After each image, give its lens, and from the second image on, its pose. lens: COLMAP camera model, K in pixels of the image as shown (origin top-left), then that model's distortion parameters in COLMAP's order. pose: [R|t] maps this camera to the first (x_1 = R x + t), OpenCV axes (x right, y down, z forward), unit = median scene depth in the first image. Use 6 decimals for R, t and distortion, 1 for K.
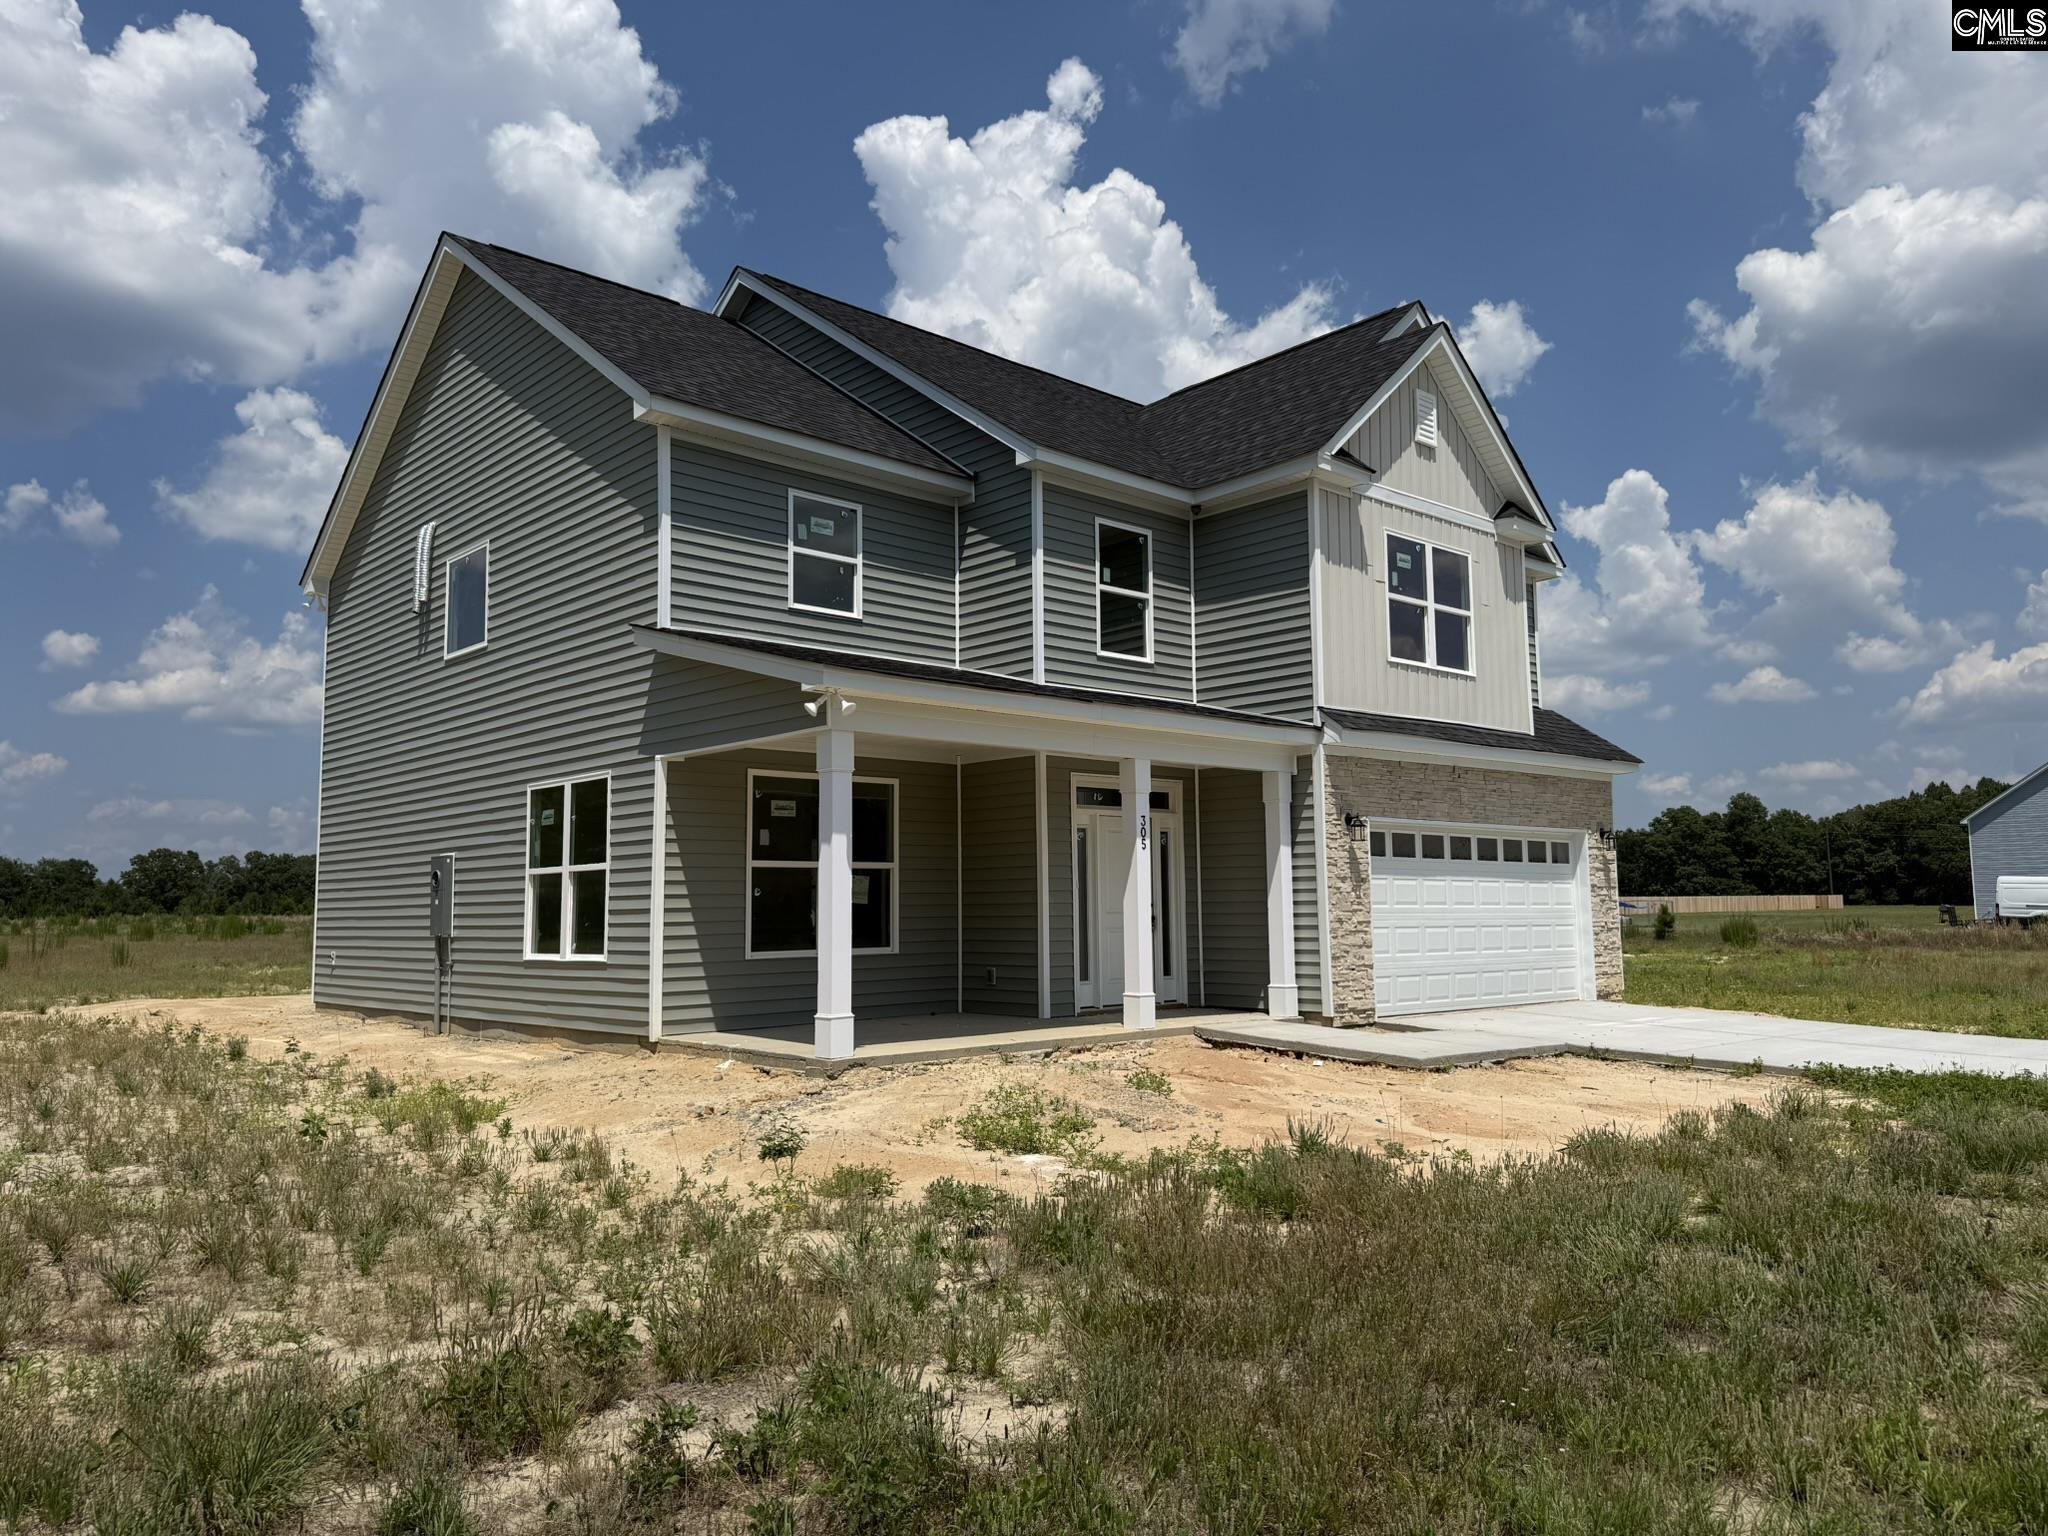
lens RADIAL K [[1452.2, 0, 1024.7], [0, 1452.2, 752.7], [0, 0, 1]] dist [0.046875, -0.016095]
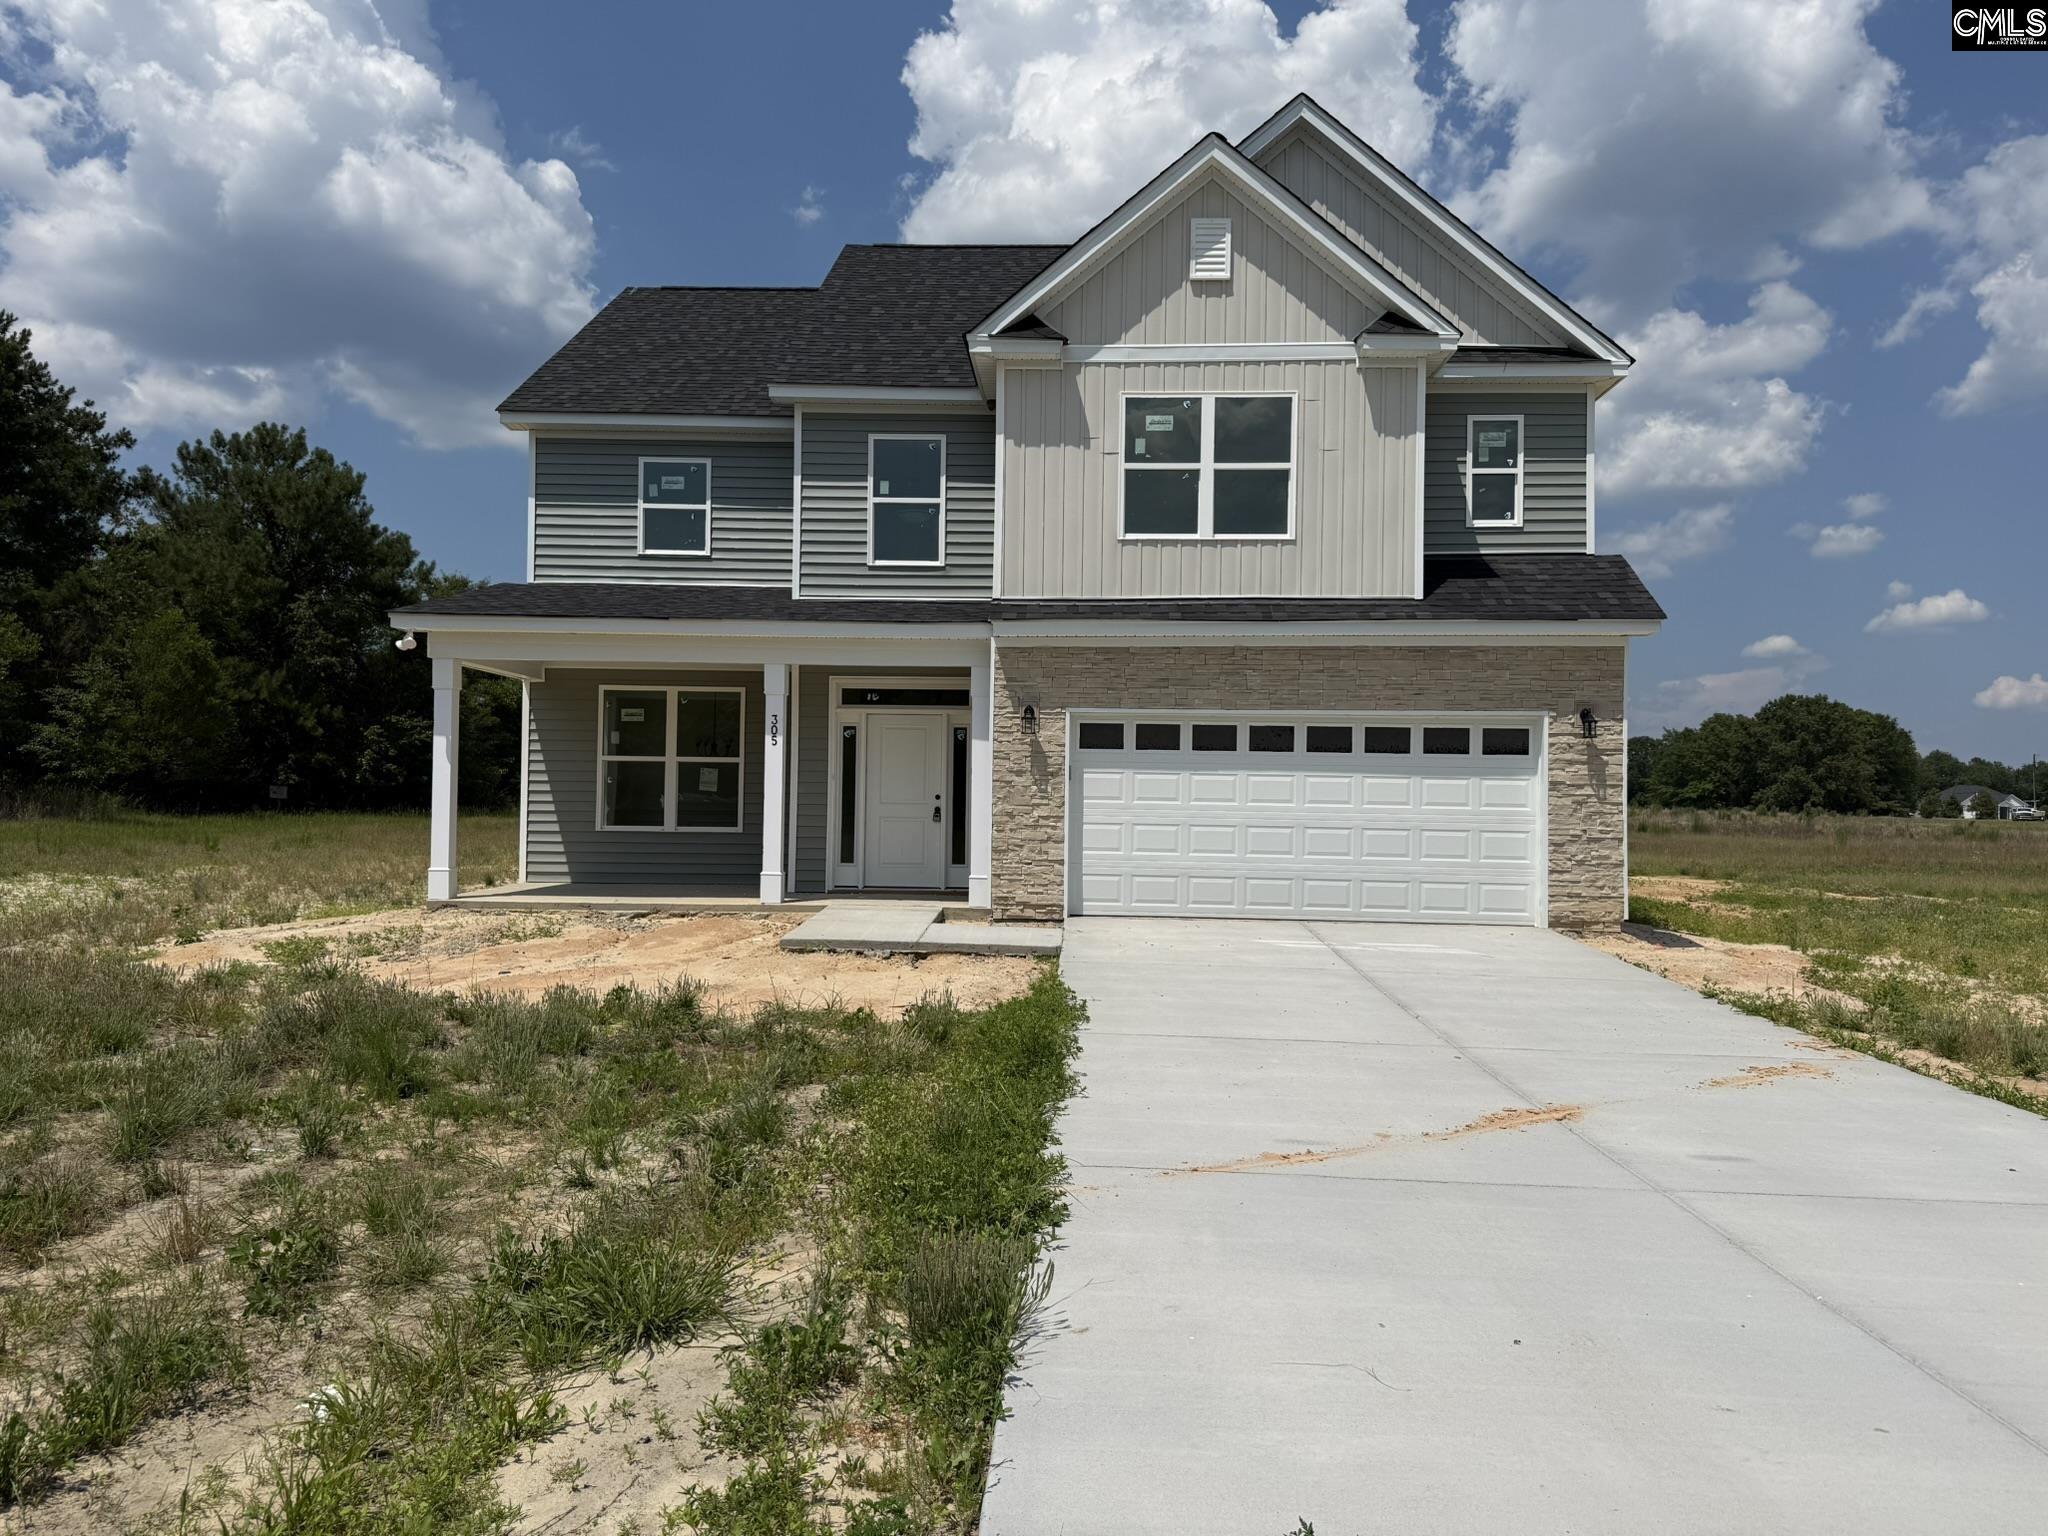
lens RADIAL K [[1452.2, 0, 1025.4], [0, 1452.2, 783.4], [0, 0, 1]] dist [0.046875, -0.016095]
pose [[0.718775, 0.009353, -0.695179, 0.839930], [0.054036, 0.996133, 0.069271, 0.024377], [0.693139, -0.087355, 0.715491, 0.278794]]
